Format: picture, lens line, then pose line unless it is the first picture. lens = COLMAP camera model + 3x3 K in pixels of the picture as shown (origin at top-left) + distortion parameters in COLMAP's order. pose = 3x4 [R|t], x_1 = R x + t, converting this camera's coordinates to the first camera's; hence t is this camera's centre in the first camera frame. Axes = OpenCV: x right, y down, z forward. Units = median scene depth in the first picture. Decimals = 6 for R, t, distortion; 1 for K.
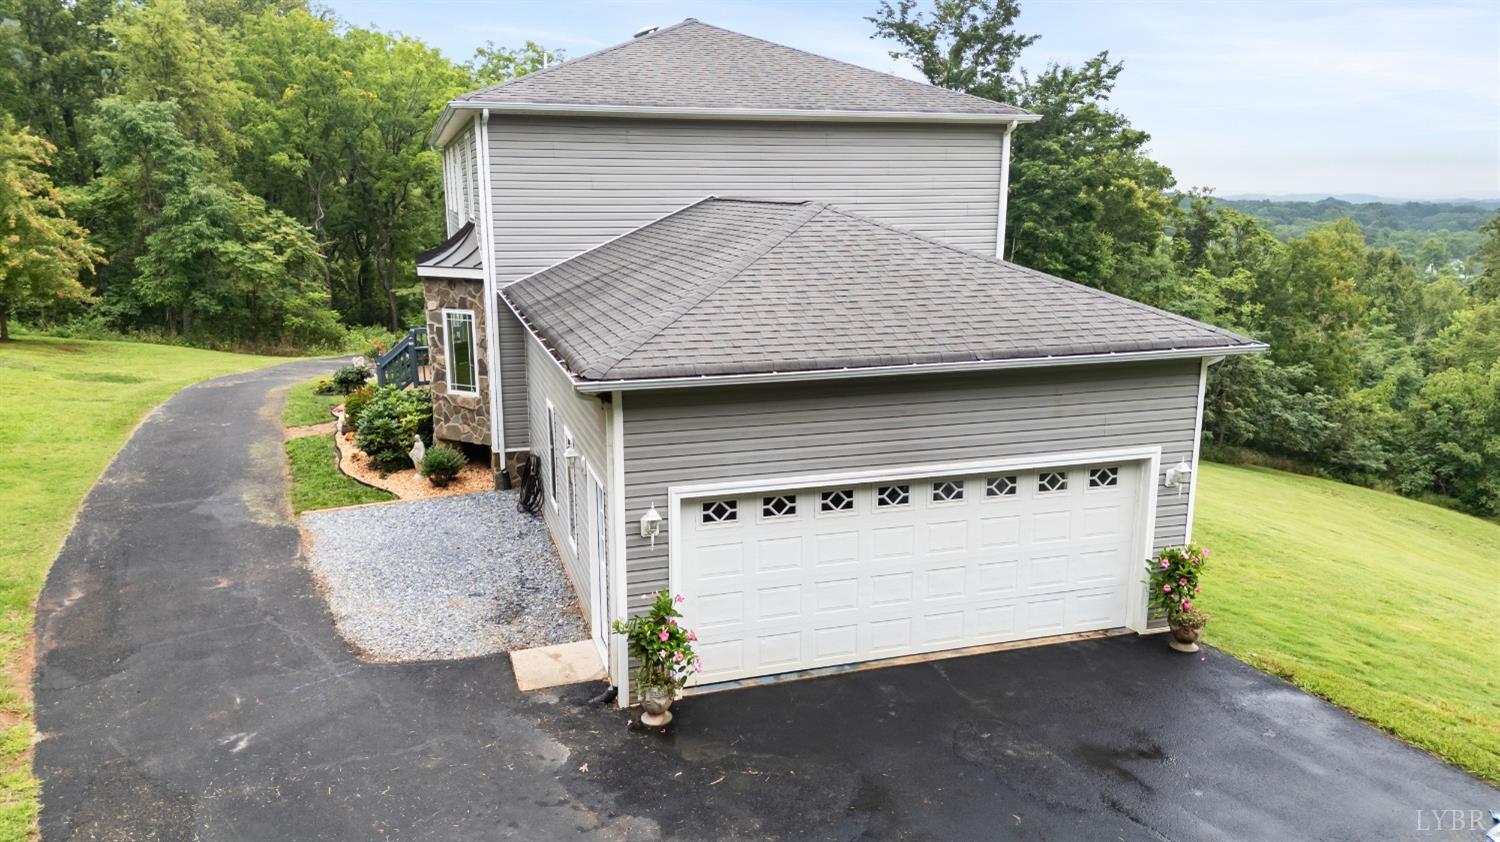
lens RADIAL K [[1052.4, 0, 756.8], [0, 1052.4, 420.2], [0, 0, 1]] dist [0.042326, -0.017292]
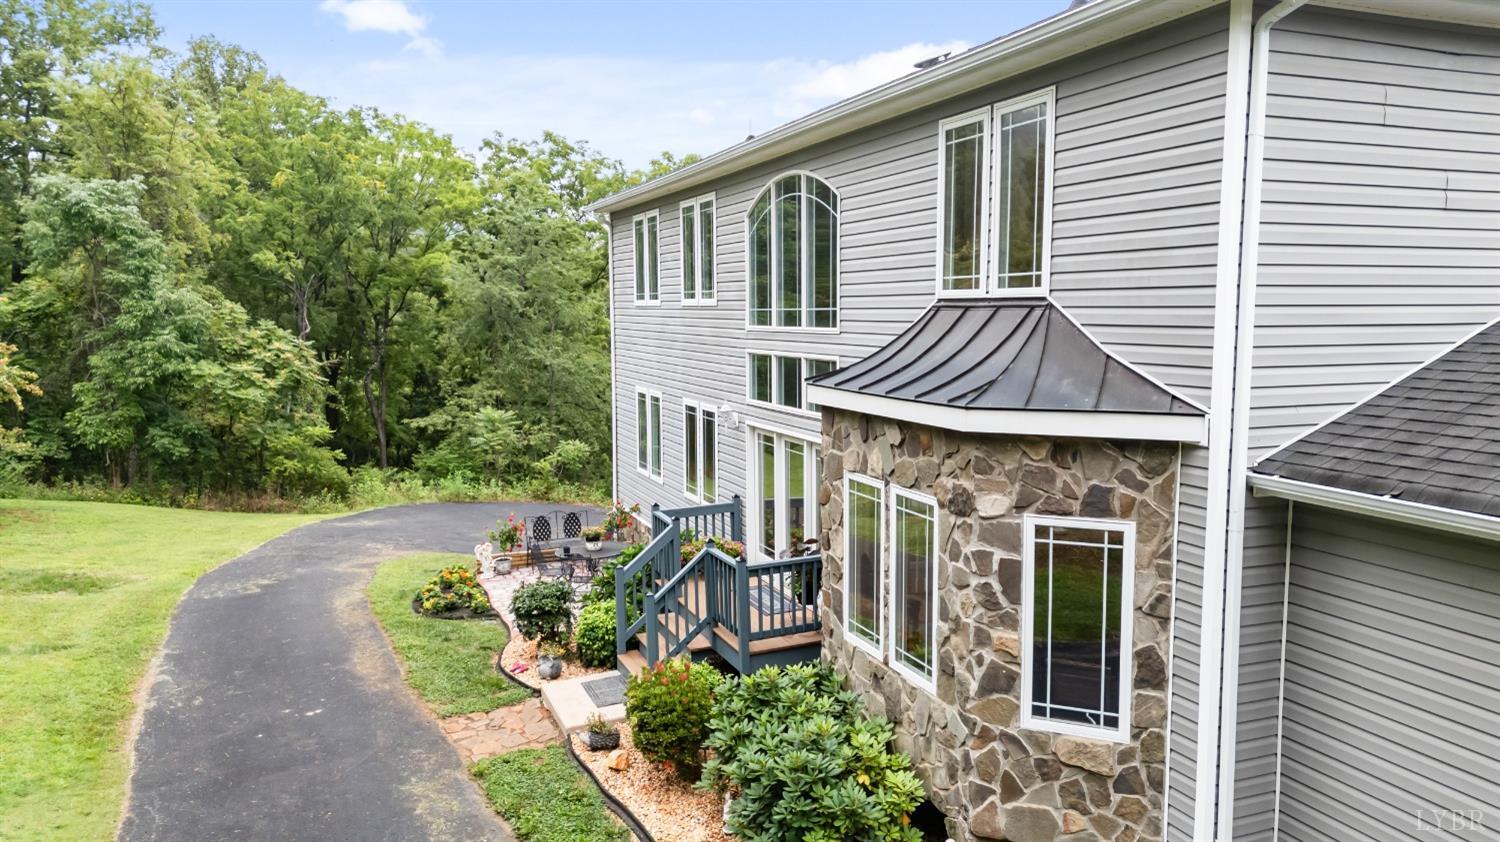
lens RADIAL K [[1052.4, 0, 750.1], [0, 1052.4, 419.1], [0, 0, 1]] dist [0.042326, -0.017292]
pose [[0.997604, -0.010249, 0.068414, -0.163867], [0.017767, 0.993751, -0.110197, -0.038146], [-0.066857, 0.111148, 0.991552, 0.235523]]
